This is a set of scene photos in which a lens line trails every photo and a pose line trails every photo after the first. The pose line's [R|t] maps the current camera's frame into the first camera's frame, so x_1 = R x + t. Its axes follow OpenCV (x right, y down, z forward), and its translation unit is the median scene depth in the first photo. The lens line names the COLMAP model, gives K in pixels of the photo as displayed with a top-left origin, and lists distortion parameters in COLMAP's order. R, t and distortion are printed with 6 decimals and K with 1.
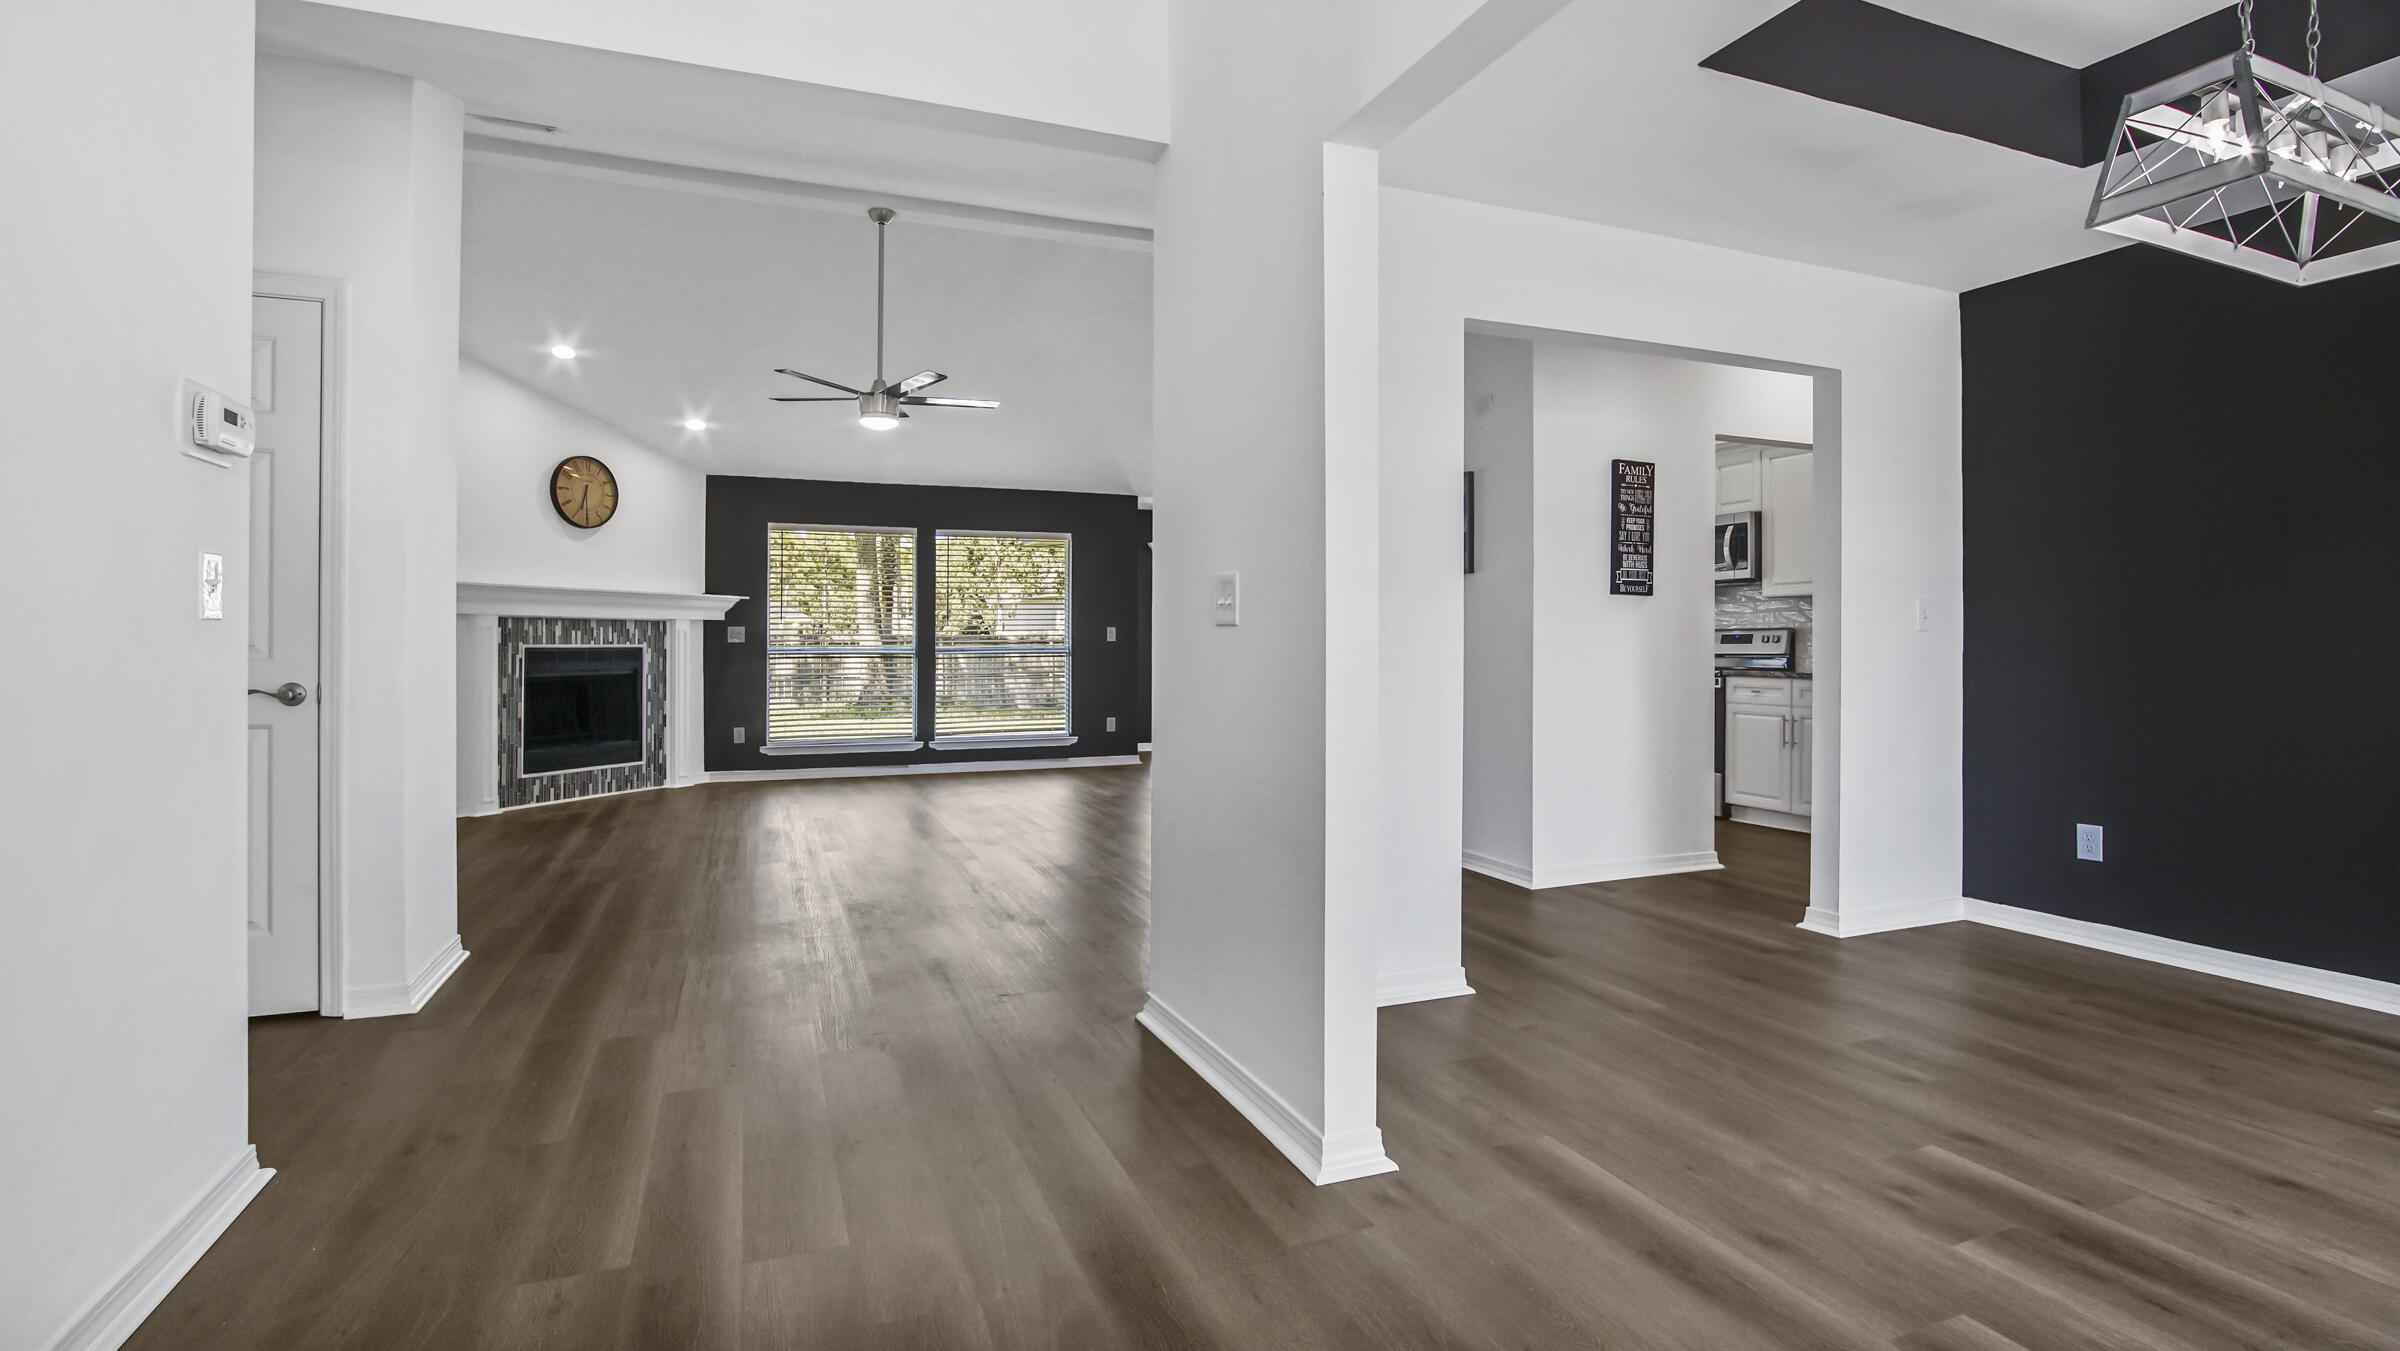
lens RADIAL K [[1138.2, 0, 1193.5], [0, 1138.2, 640.7], [0, 0, 1]] dist [-0.017606, 0.002134]
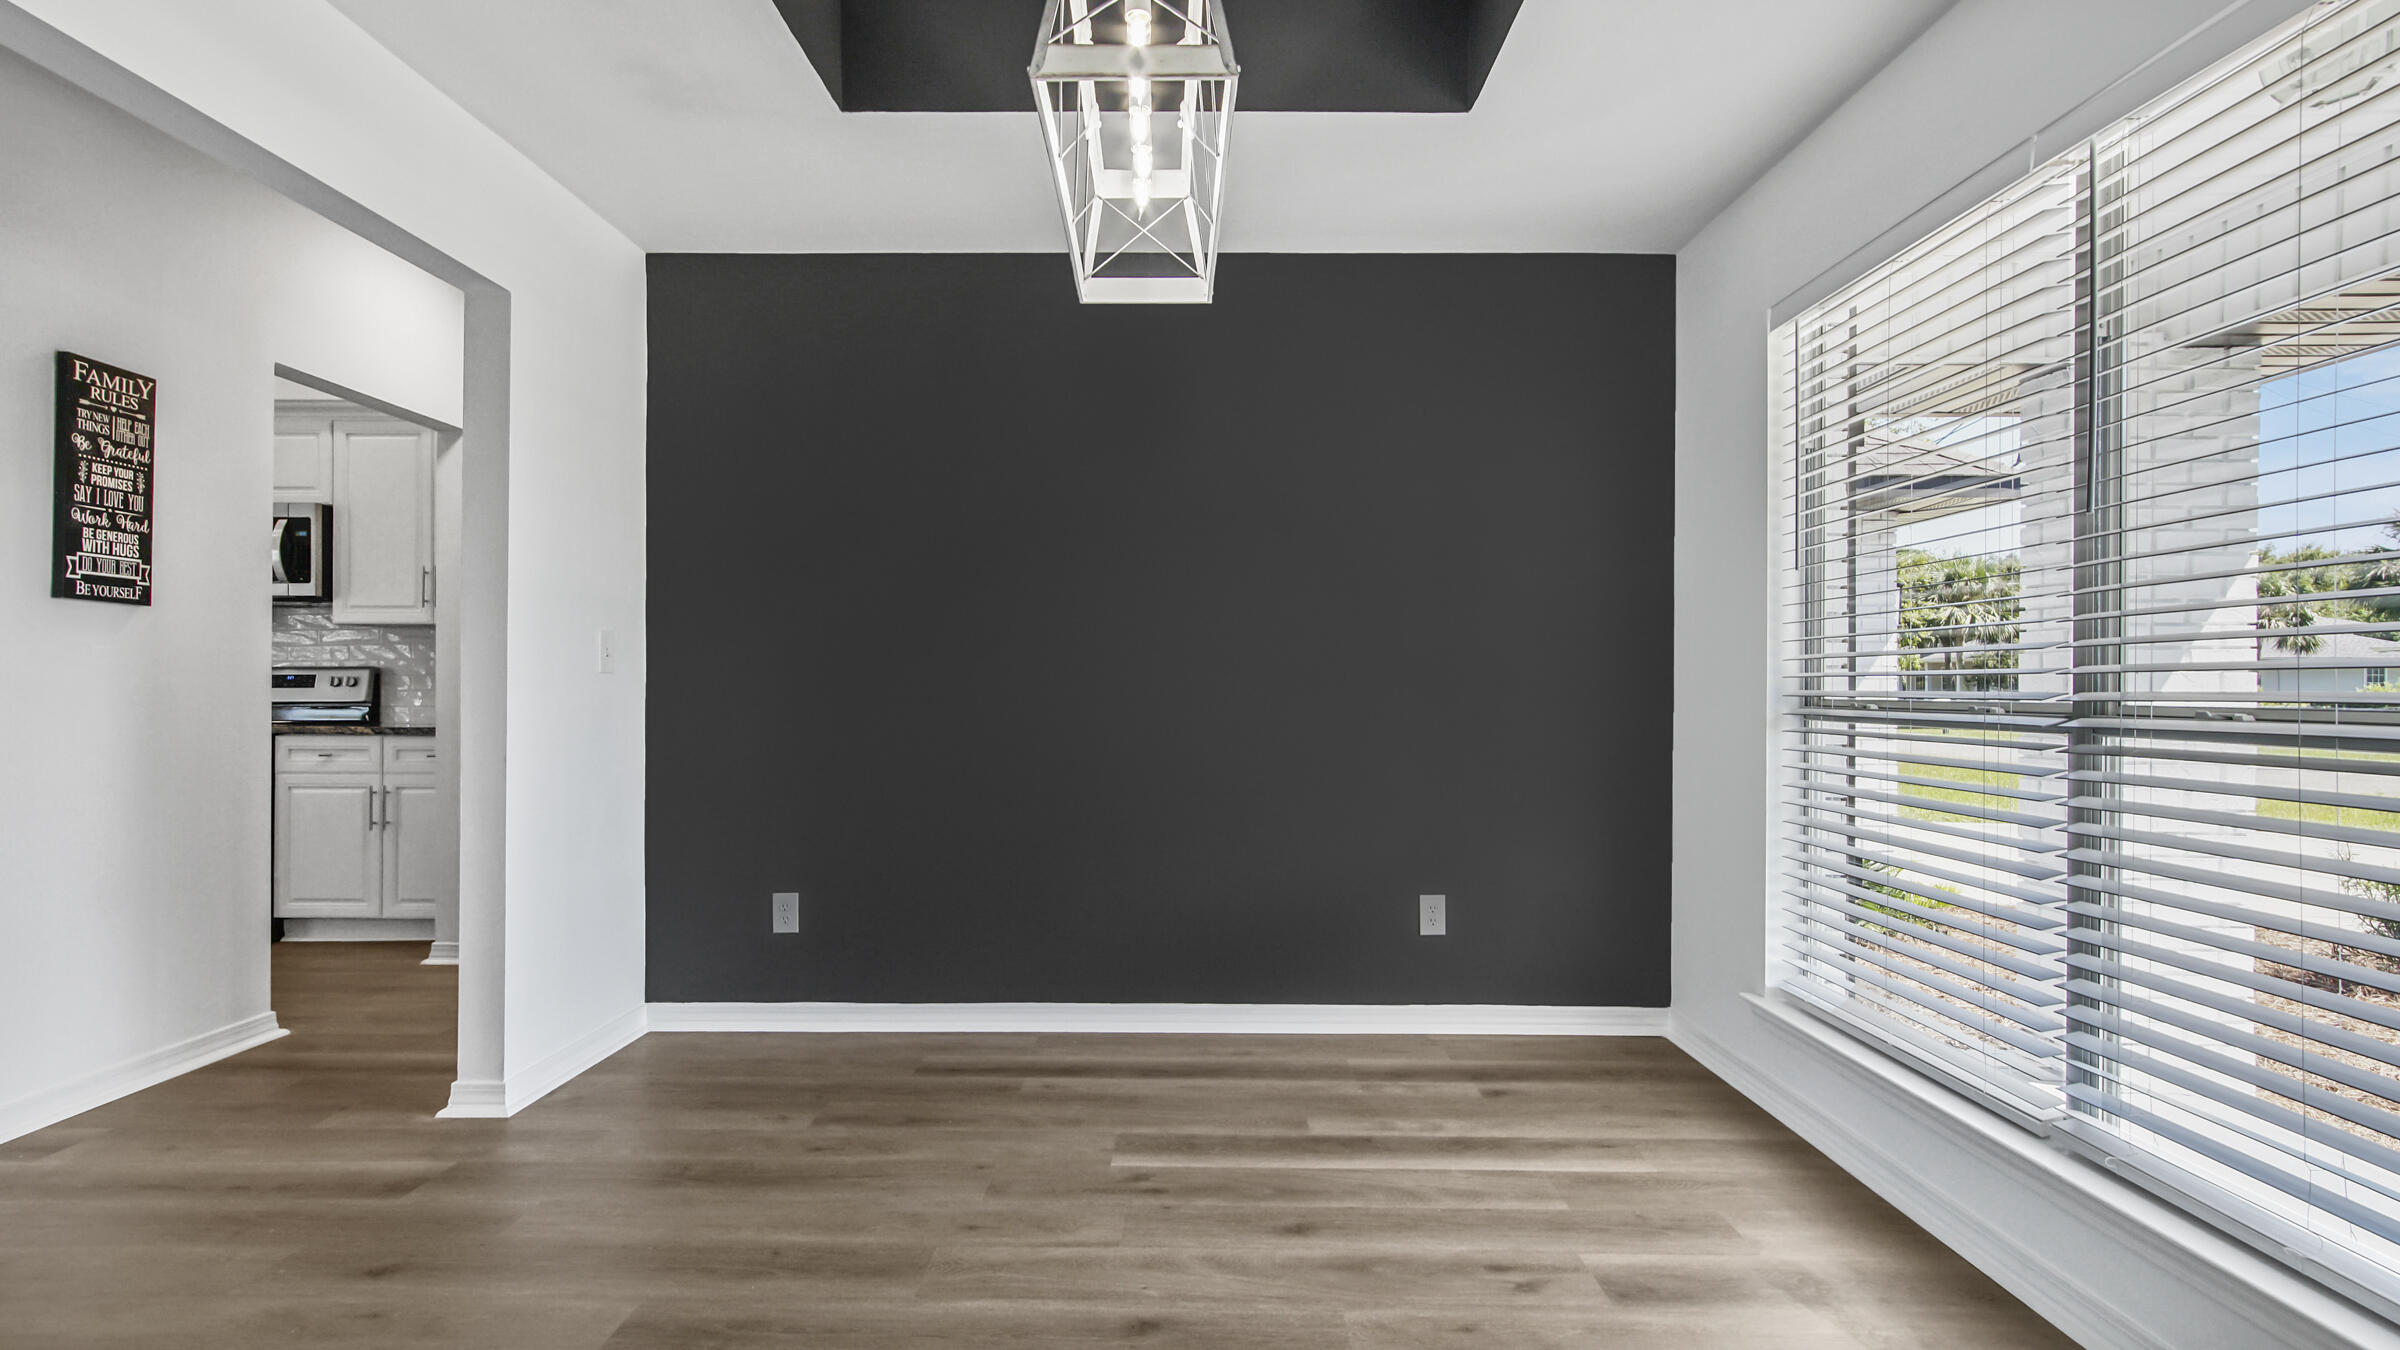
lens RADIAL K [[1138.2, 0, 1265.5], [0, 1138.2, 695.8], [0, 0, 1]] dist [-0.017606, 0.002134]
pose [[0.381263, -0.005071, 0.924453, 0.094906], [-0.005873, 0.999951, 0.007907, -0.002387], [-0.924448, -0.008444, 0.381214, 0.261474]]
